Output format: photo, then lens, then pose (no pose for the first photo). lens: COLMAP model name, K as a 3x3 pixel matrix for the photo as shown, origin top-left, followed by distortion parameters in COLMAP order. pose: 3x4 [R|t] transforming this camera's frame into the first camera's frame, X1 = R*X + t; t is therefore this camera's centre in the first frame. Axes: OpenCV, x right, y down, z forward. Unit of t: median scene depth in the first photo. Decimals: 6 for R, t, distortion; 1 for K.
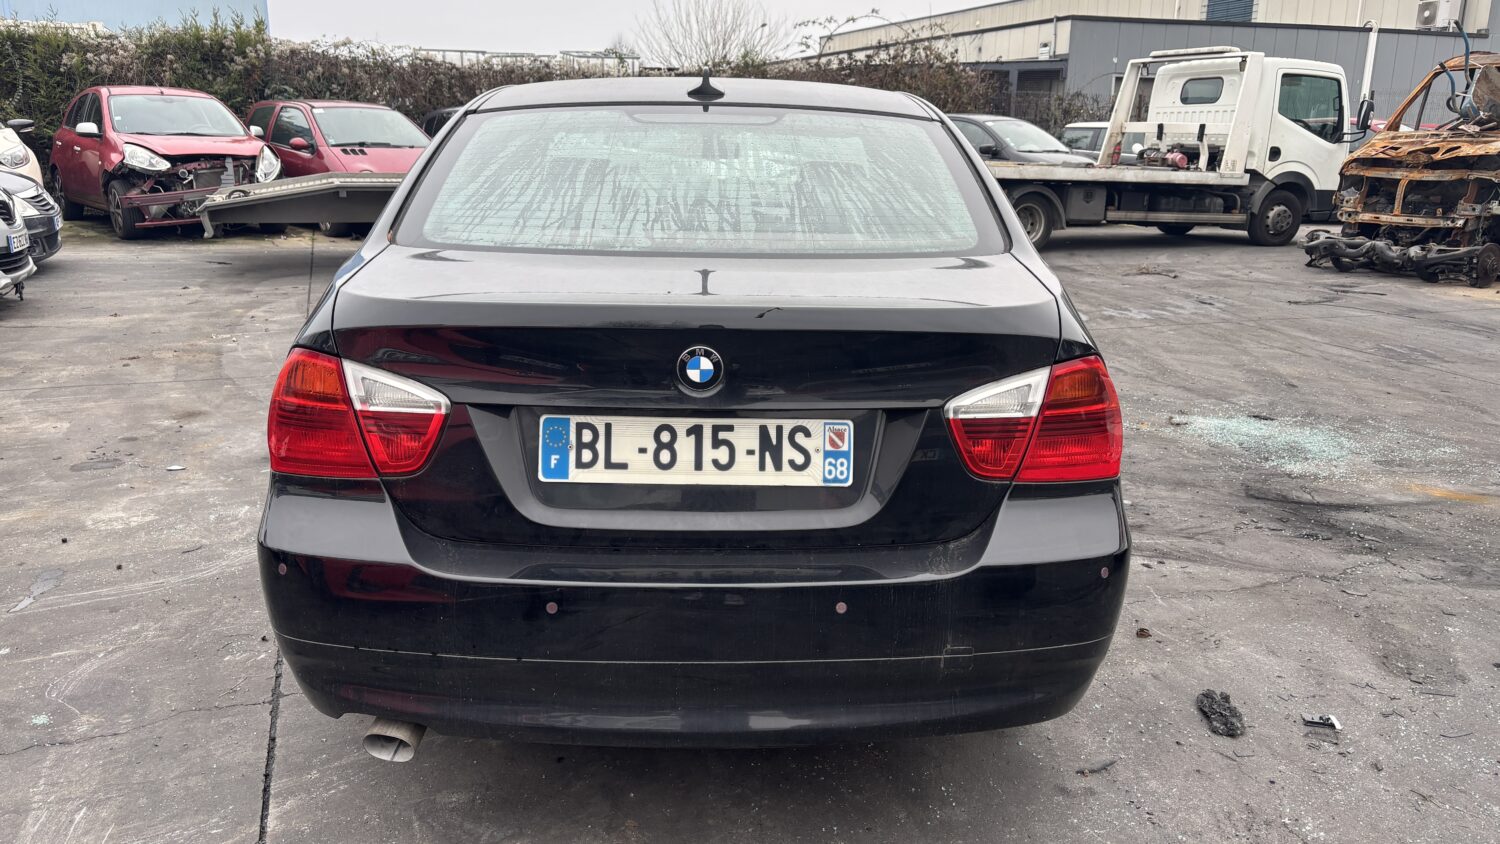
lens RADIAL K [[1137.1, 0, 750.0], [0, 1137.1, 422.0], [0, 0, 1]] dist [0.060188, -0.075496]
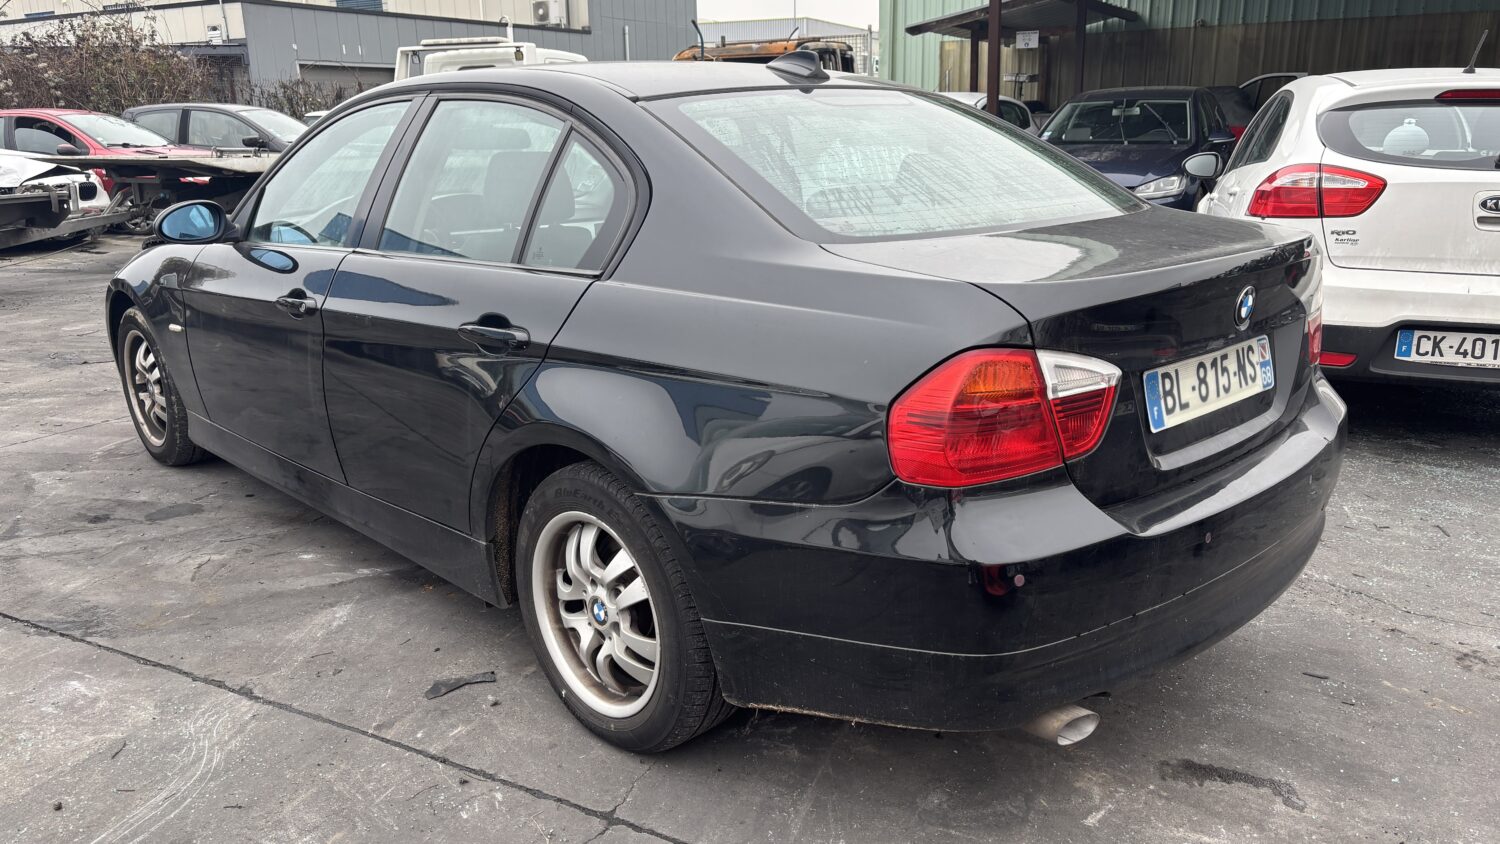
lens RADIAL K [[1131.4, 0, 750.0], [0, 1131.4, 422.0], [0, 0, 1]] dist [0.068394, -0.072116]
pose [[0.735933, -0.199011, 0.647146, -1.144368], [0.192418, 0.977889, 0.081905, -0.118502], [-0.649137, 0.064246, 0.757954, 0.419530]]
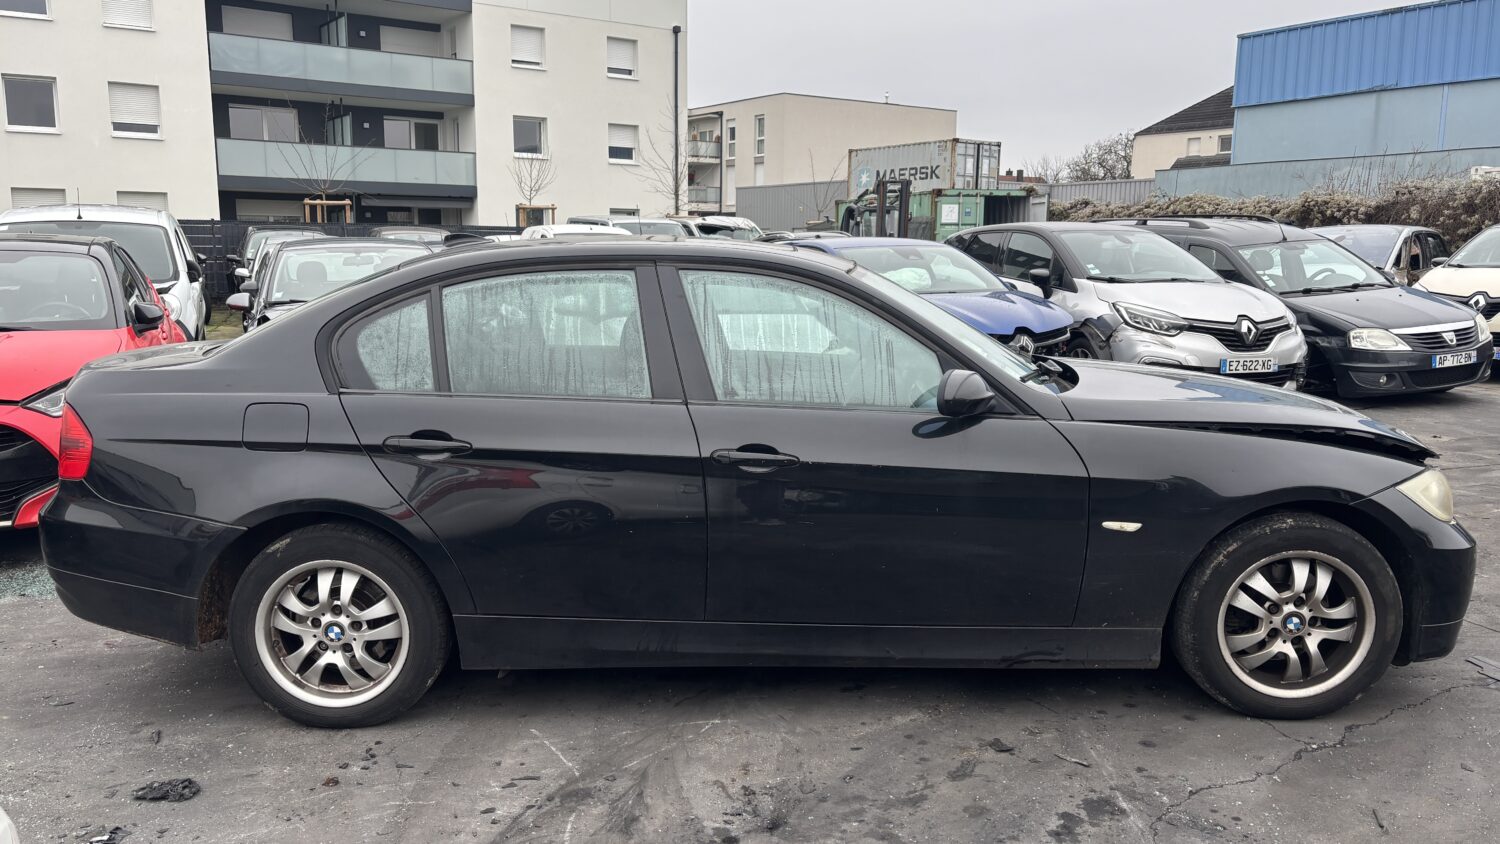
lens RADIAL K [[1137.1, 0, 750.0], [0, 1137.1, 422.0], [0, 0, 1]] dist [0.060188, -0.075496]
pose [[-0.031044, 0.142621, -0.989290, 2.044314], [-0.253785, 0.956207, 0.145815, -0.561262], [0.966762, 0.255594, 0.006510, 2.045004]]
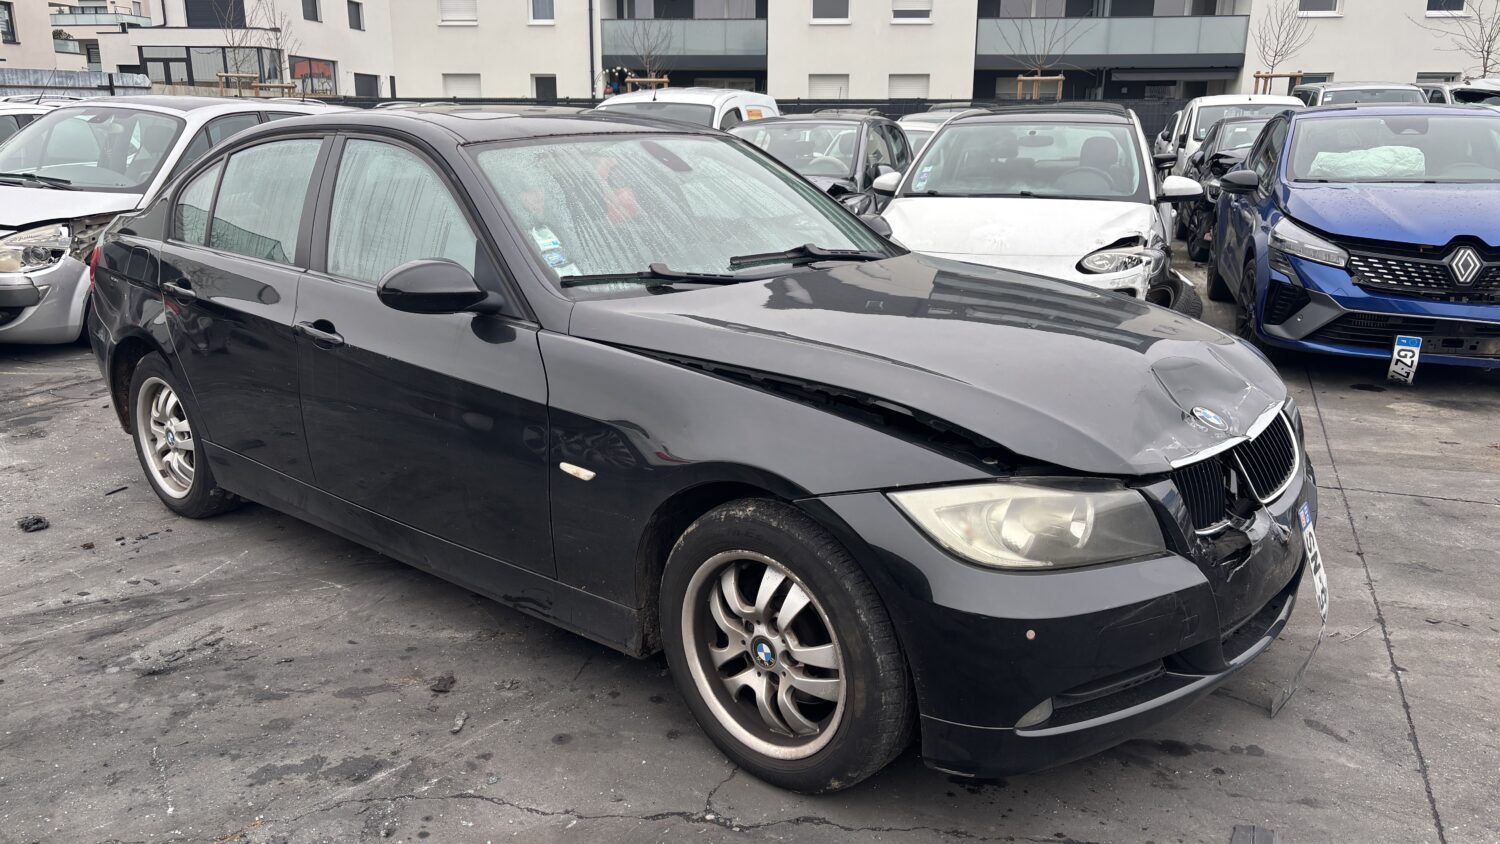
lens RADIAL K [[1137.1, 0, 750.0], [0, 1137.1, 422.0], [0, 0, 1]] dist [0.060188, -0.075496]
pose [[-0.675273, 0.177232, -0.715957, 1.183655], [-0.191792, 0.895114, 0.402475, -0.946043], [0.712195, 0.409095, -0.570455, 3.535043]]
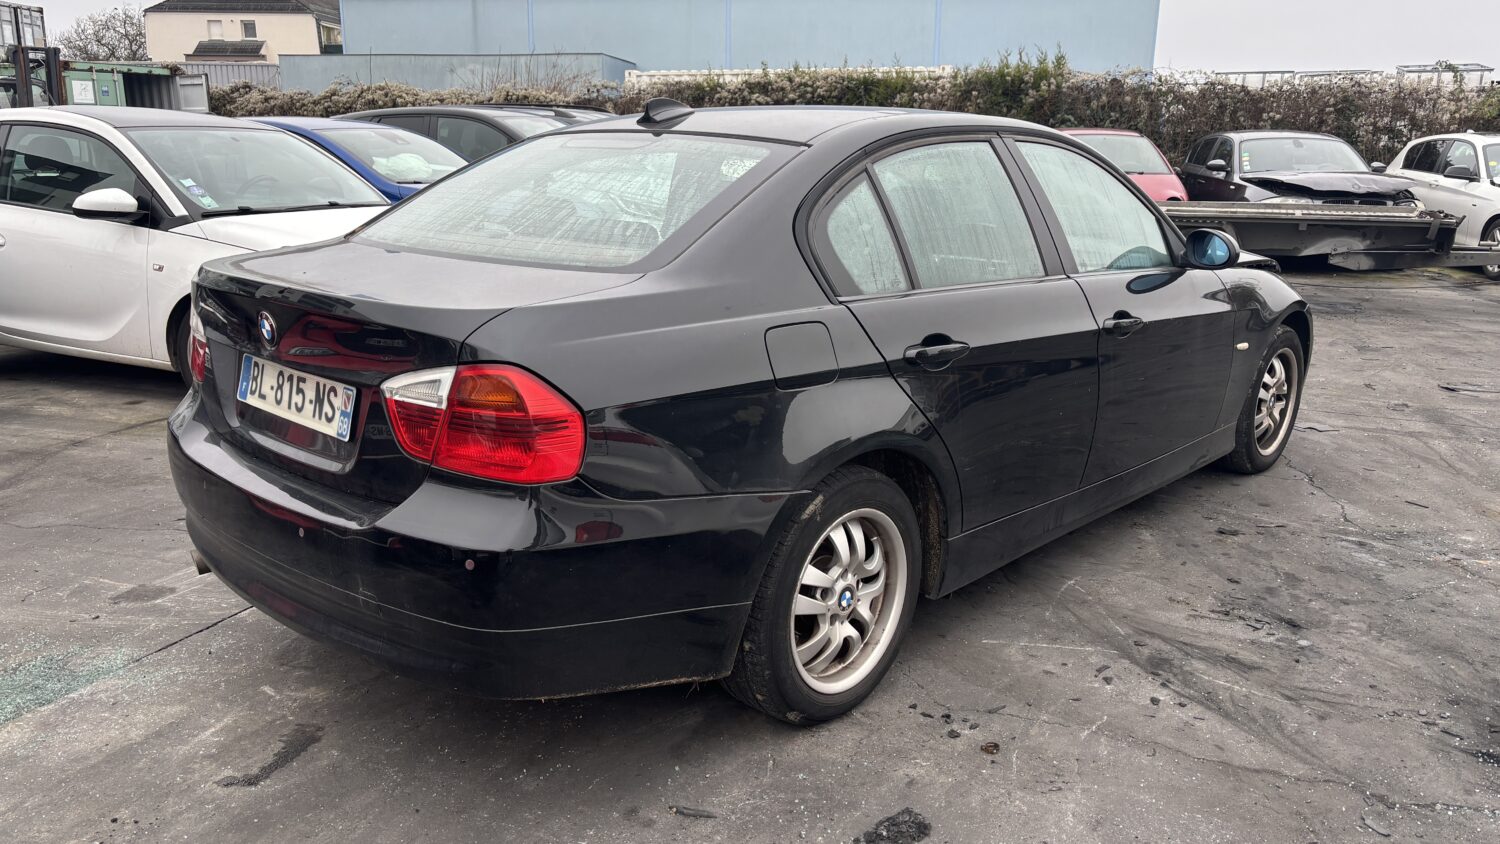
lens RADIAL K [[1137.1, 0, 750.0], [0, 1137.1, 422.0], [0, 0, 1]] dist [0.060188, -0.075496]
pose [[0.709901, 0.162044, -0.685407, 1.223084], [-0.177098, 0.982974, 0.048967, -0.100148], [0.681672, 0.086623, 0.726512, 0.396608]]
